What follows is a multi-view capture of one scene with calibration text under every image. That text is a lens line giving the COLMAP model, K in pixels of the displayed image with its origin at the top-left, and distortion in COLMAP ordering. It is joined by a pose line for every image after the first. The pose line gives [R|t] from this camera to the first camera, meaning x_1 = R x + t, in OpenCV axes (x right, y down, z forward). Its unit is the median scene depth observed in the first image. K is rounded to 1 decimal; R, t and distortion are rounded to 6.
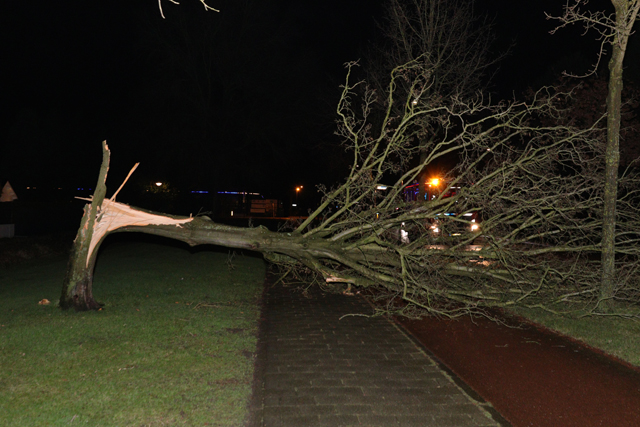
lens RADIAL K [[714.9, 0, 320.0], [0, 714.9, 216.7], [0, 0, 1]] dist [-0.004998, 0.000000]
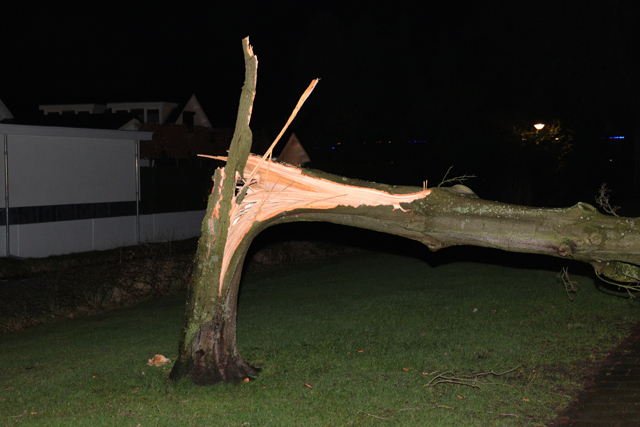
lens RADIAL K [[1256.9, 0, 319.9], [0, 1256.9, 210.3], [0, 0, 1]] dist [-0.021904, 0.000000]
pose [[0.917893, -0.018764, -0.396384, 0.083044], [0.027168, 0.999509, 0.015597, 0.000131], [0.395896, -0.025086, 0.917953, 0.219132]]
